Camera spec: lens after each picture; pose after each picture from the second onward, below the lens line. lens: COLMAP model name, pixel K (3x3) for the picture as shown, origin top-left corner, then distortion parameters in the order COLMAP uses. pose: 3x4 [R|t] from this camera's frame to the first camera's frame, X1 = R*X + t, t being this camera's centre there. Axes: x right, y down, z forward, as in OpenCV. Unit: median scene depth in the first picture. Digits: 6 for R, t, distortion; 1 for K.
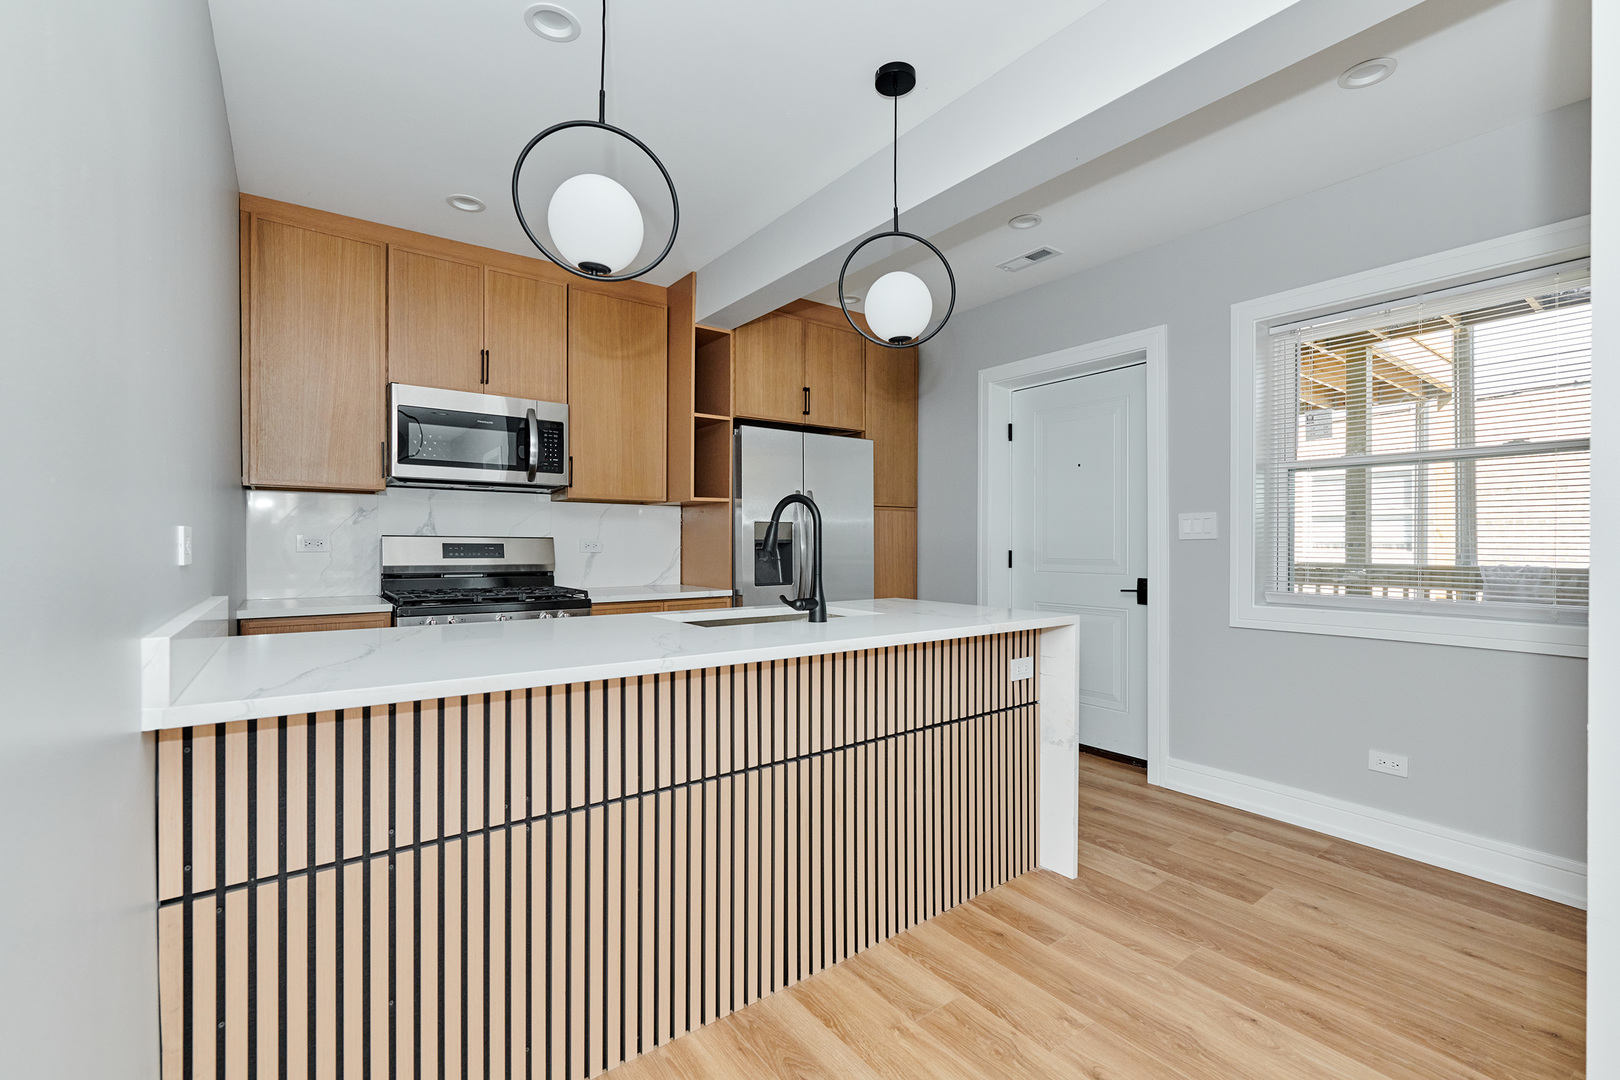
lens RADIAL K [[685.8, 0, 816.2], [0, 685.8, 539.2], [0, 0, 1]] dist [-0.000247, -0.001343]
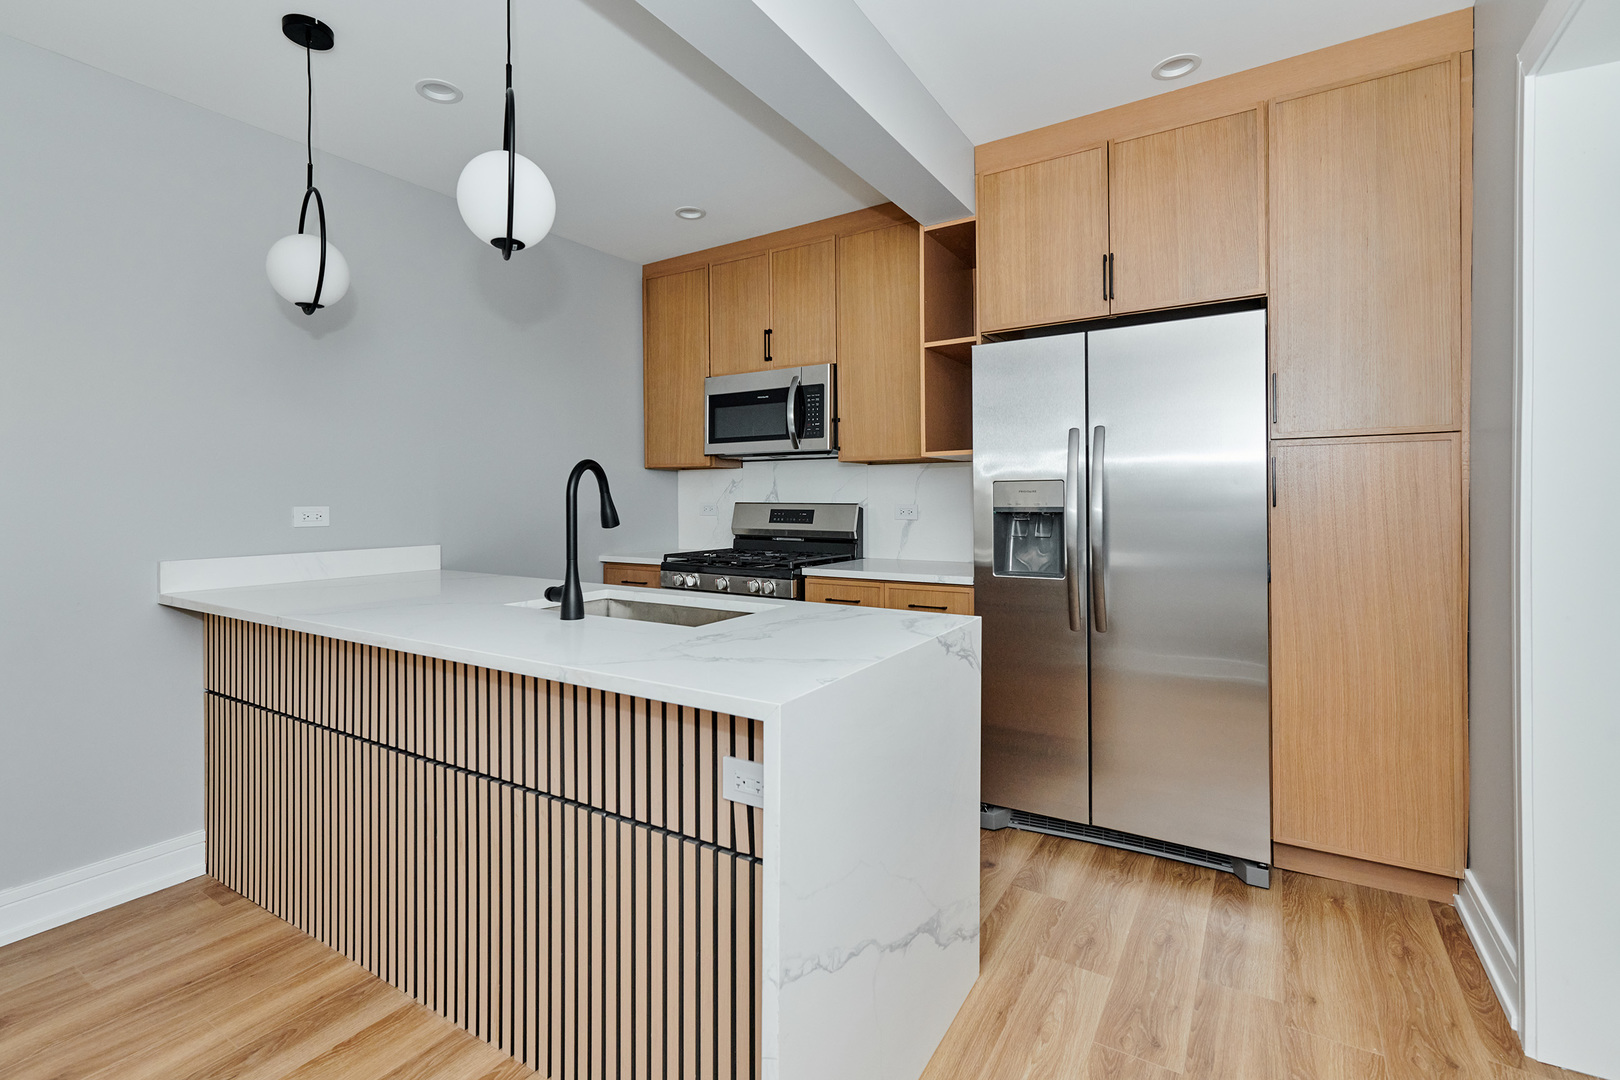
lens RADIAL K [[729.5, 0, 809.9], [0, 729.5, 503.4], [0, 0, 1]] dist [0.000009, -0.000252]
pose [[0.366361, 0.000553, -0.930473, 0.575227], [0.007409, 0.999966, 0.003512, -0.007493], [0.930443, -0.008180, 0.366345, 0.615407]]
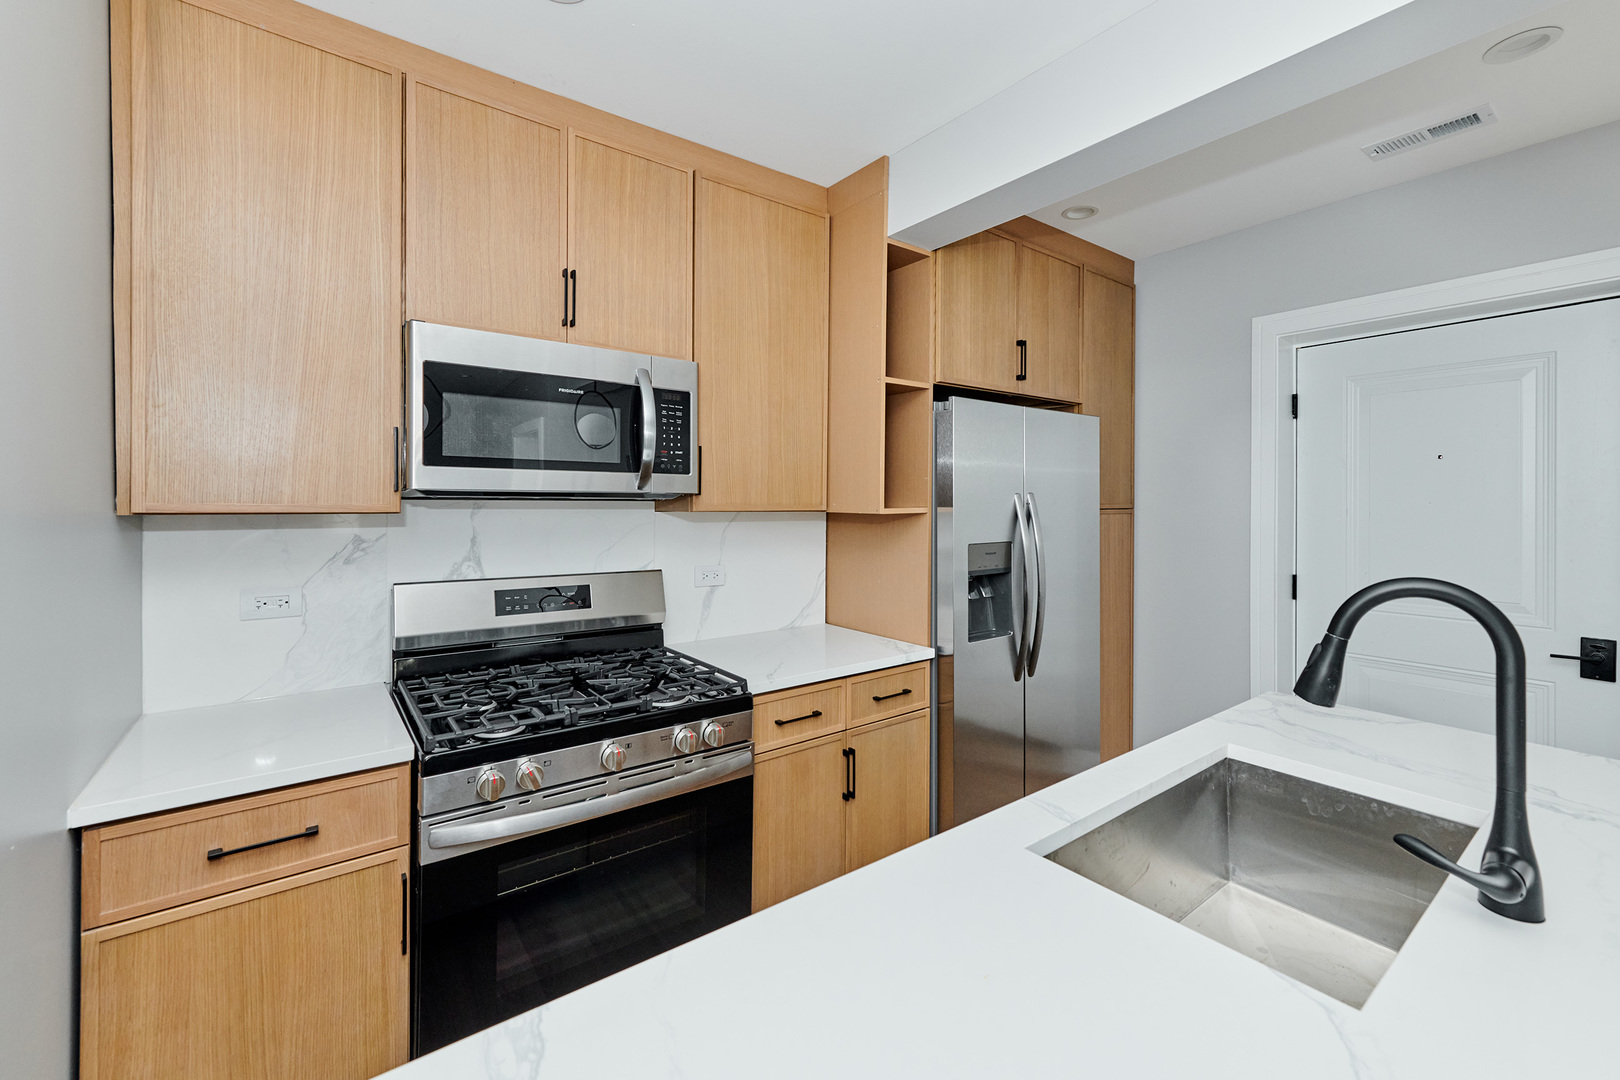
lens RADIAL K [[669.2, 0, 824.9], [0, 669.2, 500.6], [0, 0, 1]] dist [0.001439, 0.000372]
pose [[0.999907, 0.000472, 0.013651, -0.258276], [-0.000453, 0.999999, -0.001433, -0.072000], [-0.013652, 0.001427, 0.999906, 0.400582]]
